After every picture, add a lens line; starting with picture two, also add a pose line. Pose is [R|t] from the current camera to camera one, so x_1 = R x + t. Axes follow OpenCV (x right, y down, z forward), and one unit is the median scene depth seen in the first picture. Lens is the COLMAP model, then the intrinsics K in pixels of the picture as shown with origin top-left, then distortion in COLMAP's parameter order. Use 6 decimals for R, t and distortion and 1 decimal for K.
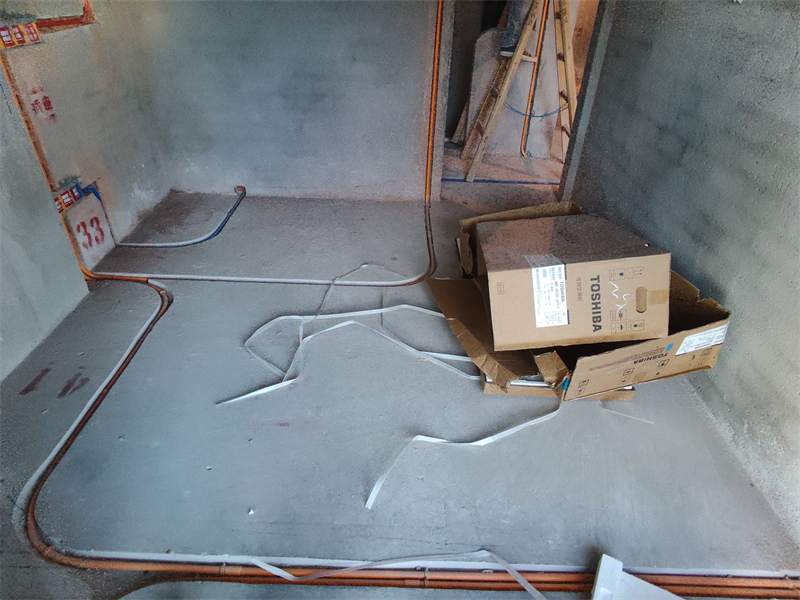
lens RADIAL K [[505.1, 0, 403.9], [0, 505.1, 319.8], [0, 0, 1]] dist [-0.008079, 0.006792]
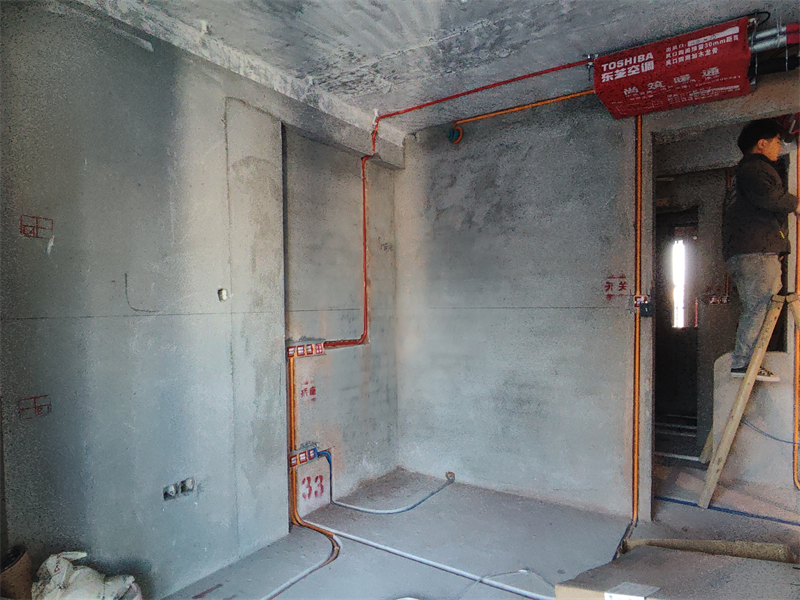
lens RADIAL K [[505.1, 0, 400.1], [0, 505.1, 316.8], [0, 0, 1]] dist [-0.008079, 0.006792]
pose [[0.833622, -0.025465, -0.551748, 0.280283], [-0.286169, 0.834493, -0.470880, 0.004340], [0.472421, 0.550429, 0.688365, 0.001212]]
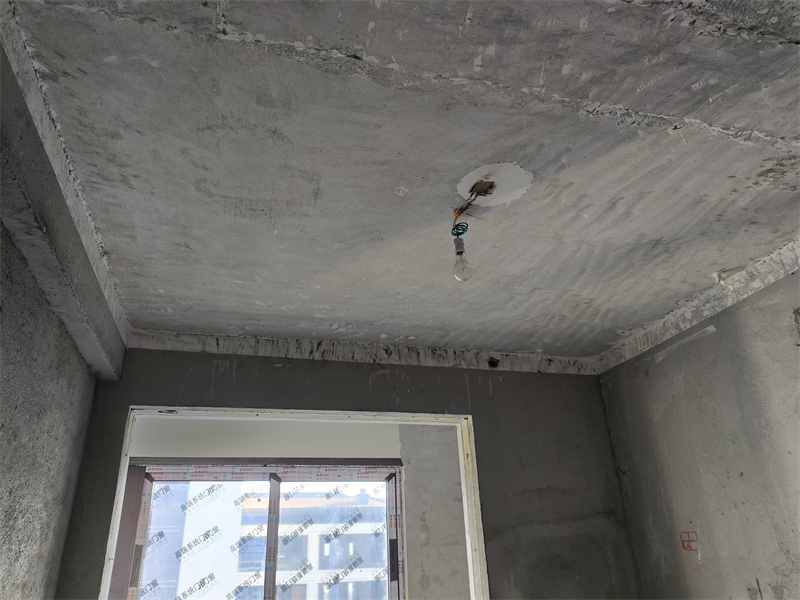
lens RADIAL K [[583.6, 0, 400.8], [0, 583.6, 293.6], [0, 0, 1]] dist [0.050607, -0.058863]
pose [[-0.964011, -0.111181, -0.241499, 0.231284], [-0.147978, 0.979037, 0.139965, -0.830221], [0.220874, 0.170664, -0.960254, 1.042205]]
